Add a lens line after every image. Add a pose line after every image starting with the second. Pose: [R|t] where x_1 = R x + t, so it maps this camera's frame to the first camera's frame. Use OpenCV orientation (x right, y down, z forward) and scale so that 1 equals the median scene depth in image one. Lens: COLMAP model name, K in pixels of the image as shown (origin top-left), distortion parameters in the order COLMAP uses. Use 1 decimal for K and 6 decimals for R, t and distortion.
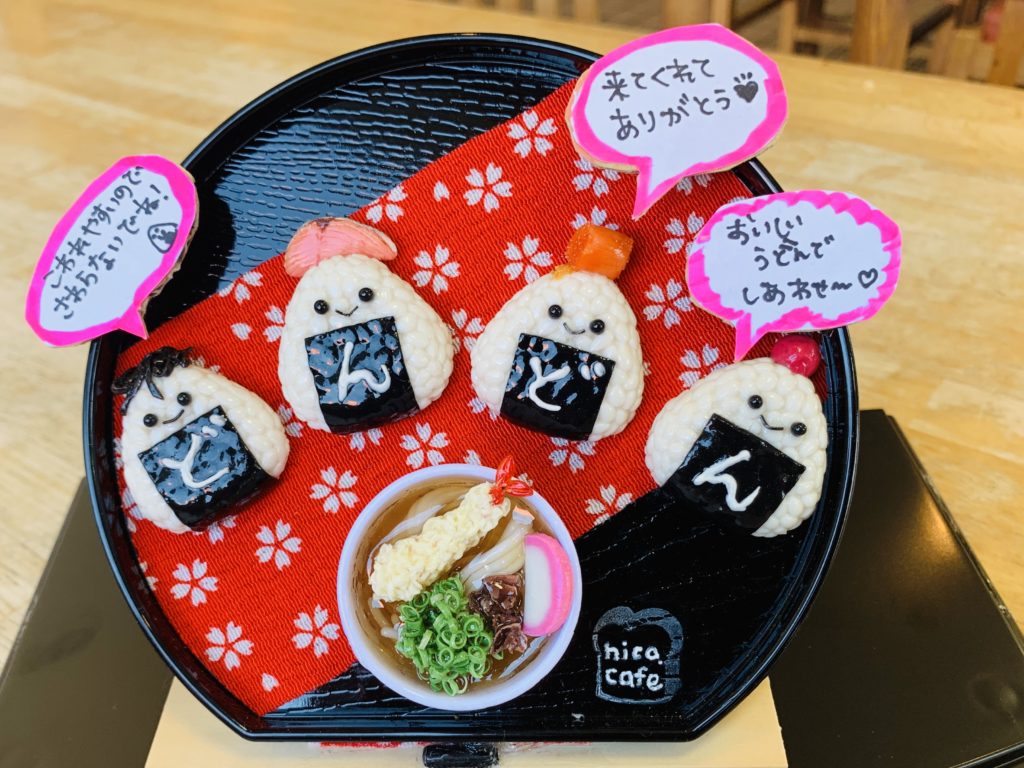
lens RADIAL K [[994.4, 0, 492.3], [0, 994.4, 462.9], [0, 0, 1]] dist [0.144140, -0.527404]
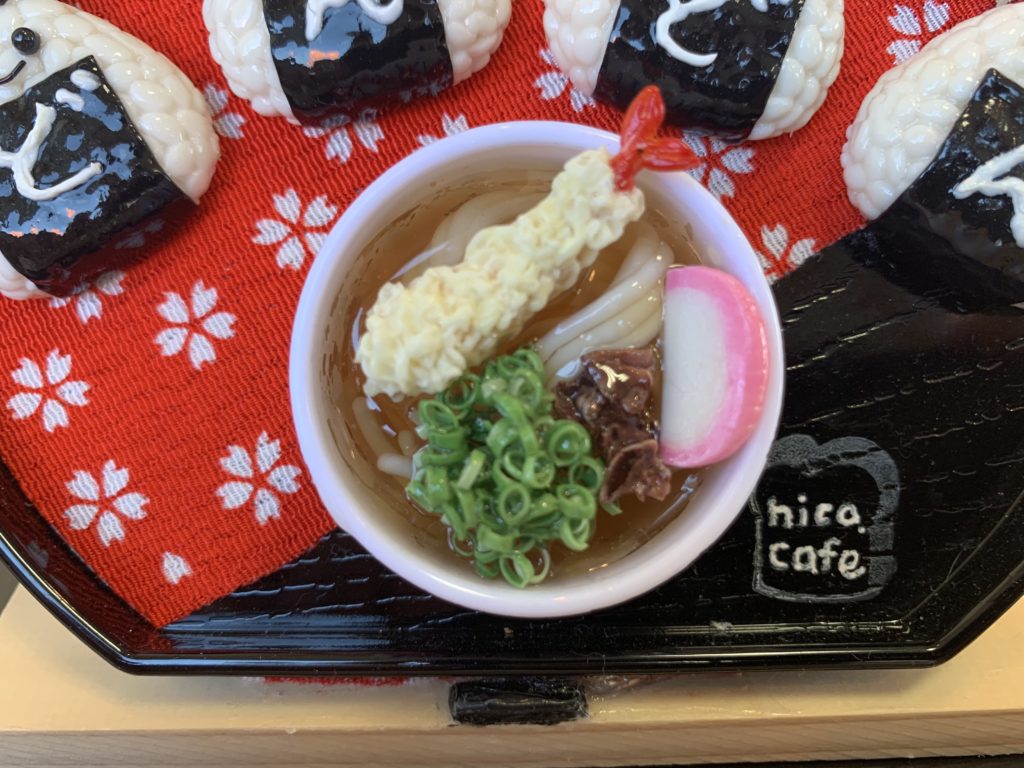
lens RADIAL K [[838.8, 0, 512.0], [0, 838.8, 384.0], [0, 0, 1]] dist [-0.084832, 0.058704]
pose [[0.997597, 0.012965, 0.068055, -0.069141], [-0.009707, 0.998801, -0.047987, 0.141908], [-0.068595, 0.047211, 0.996527, 0.542021]]
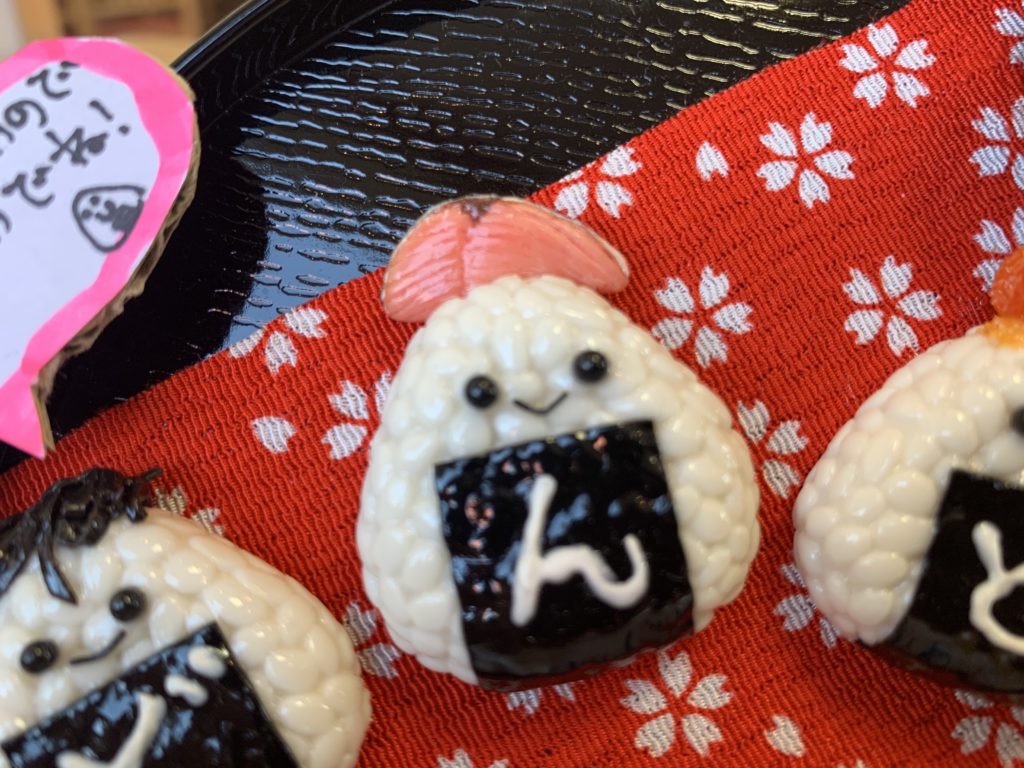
lens RADIAL K [[838.8, 0, 512.0], [0, 838.8, 384.0], [0, 0, 1]] dist [-0.084832, 0.058704]
pose [[0.996026, 0.034015, 0.082307, -0.181394], [-0.022244, 0.989913, -0.139921, -0.108076], [-0.086236, 0.137534, 0.986736, 0.642111]]
